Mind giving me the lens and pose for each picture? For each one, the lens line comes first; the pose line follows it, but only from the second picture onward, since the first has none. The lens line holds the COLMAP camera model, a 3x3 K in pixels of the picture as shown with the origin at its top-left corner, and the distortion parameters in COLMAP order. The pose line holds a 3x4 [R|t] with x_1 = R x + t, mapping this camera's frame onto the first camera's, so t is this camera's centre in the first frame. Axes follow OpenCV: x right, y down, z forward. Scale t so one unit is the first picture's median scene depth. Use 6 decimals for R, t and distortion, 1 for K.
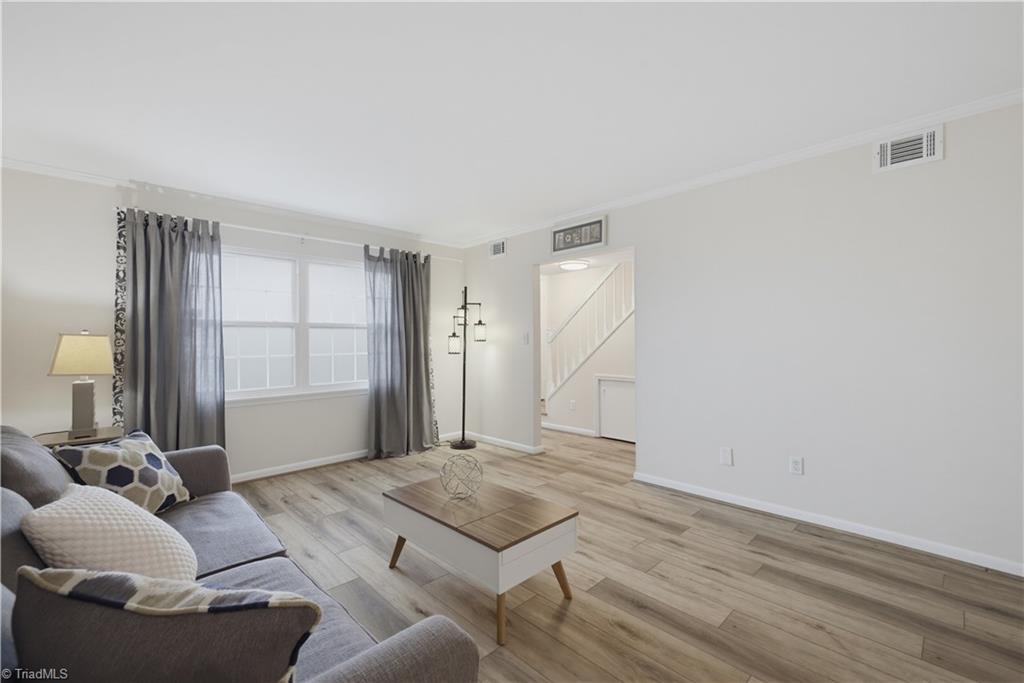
lens RADIAL K [[431.4, 0, 512.0], [0, 431.4, 341.5], [0, 0, 1]] dist [0.000076, 0.000045]
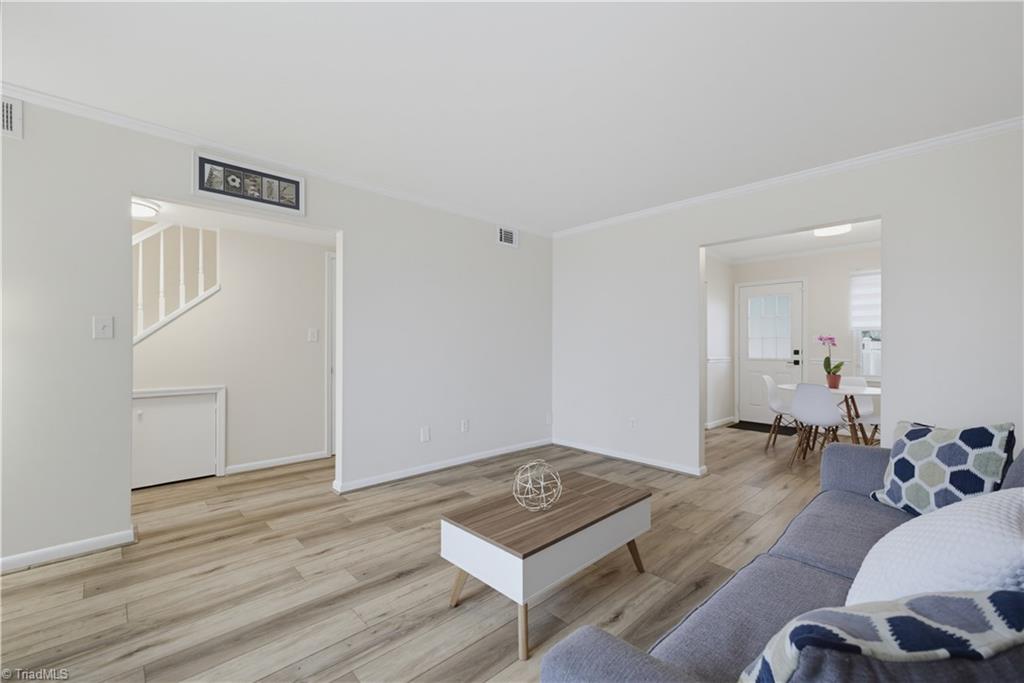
lens RADIAL K [[431.4, 0, 512.0], [0, 431.4, 341.5], [0, 0, 1]] dist [0.000076, 0.000045]
pose [[0.004939, 0.015586, 0.999866, -0.520920], [-0.002650, 0.999875, -0.015573, 0.018502], [-0.999984, -0.002573, 0.004980, 0.552158]]
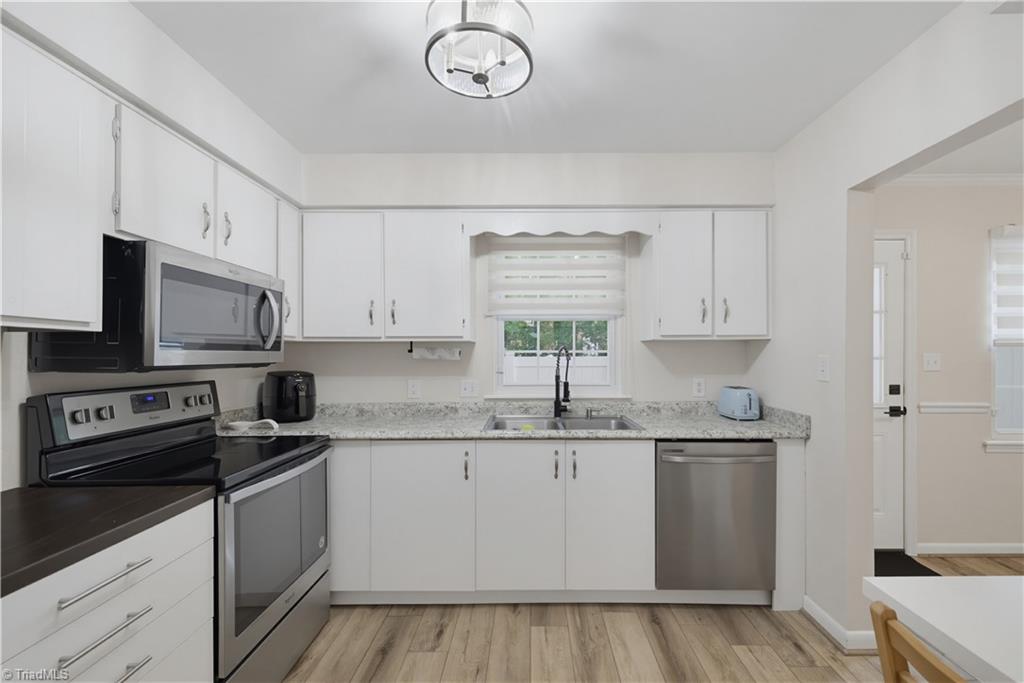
lens RADIAL K [[430.6, 0, 526.0], [0, 430.6, 353.3], [0, 0, 1]] dist [-0.002455, -0.000536]
pose [[-0.718515, 0.007668, 0.695469, 0.803068], [0.010048, 0.999949, -0.000644, -0.029035], [-0.695439, 0.006525, -0.718556, 0.485287]]
